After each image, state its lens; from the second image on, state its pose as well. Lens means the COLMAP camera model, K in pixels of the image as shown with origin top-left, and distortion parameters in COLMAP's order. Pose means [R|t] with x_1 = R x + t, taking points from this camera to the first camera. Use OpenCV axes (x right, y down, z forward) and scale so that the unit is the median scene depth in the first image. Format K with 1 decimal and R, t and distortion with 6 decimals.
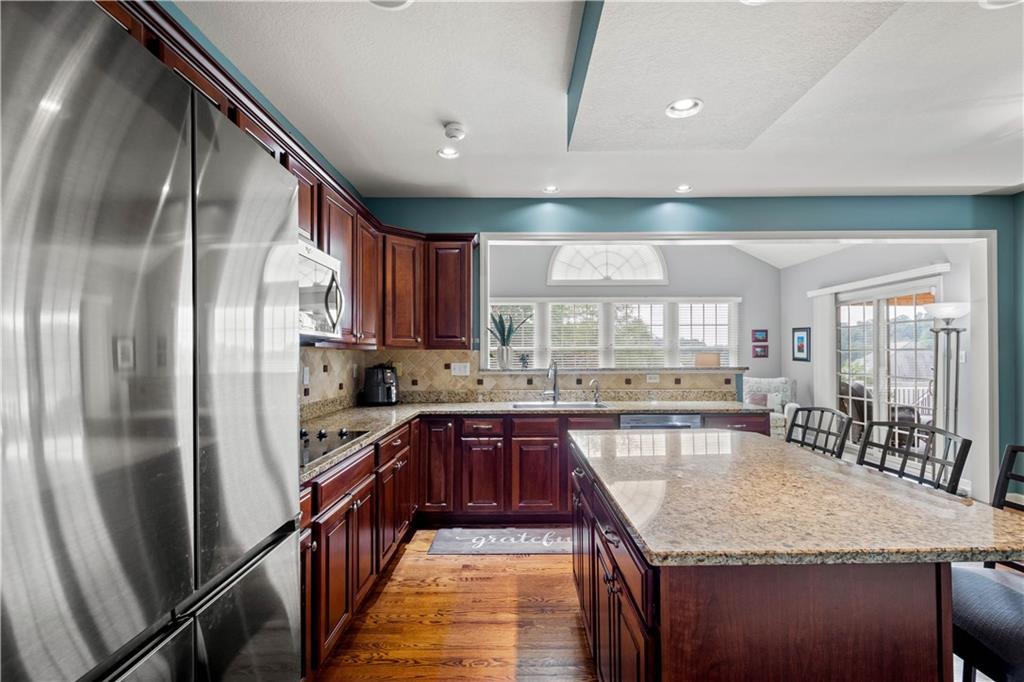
lens RADIAL K [[476.1, 0, 512.7], [0, 476.1, 348.0], [0, 0, 1]] dist [-0.000193, -0.000014]
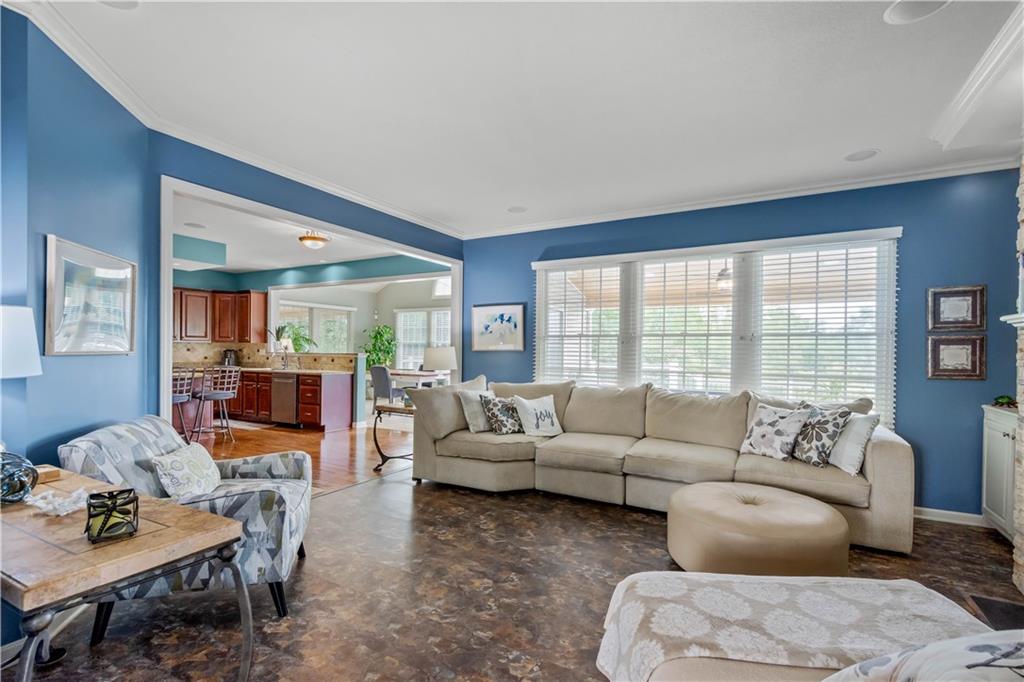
lens RADIAL K [[476.1, 0, 512.5], [0, 476.1, 342.5], [0, 0, 1]] dist [-0.000193, -0.000014]
pose [[0.876869, 0.006407, -0.480686, 1.879216], [-0.005868, 0.999979, 0.002625, -0.009813], [0.480693, 0.000519, 0.876889, -0.317162]]
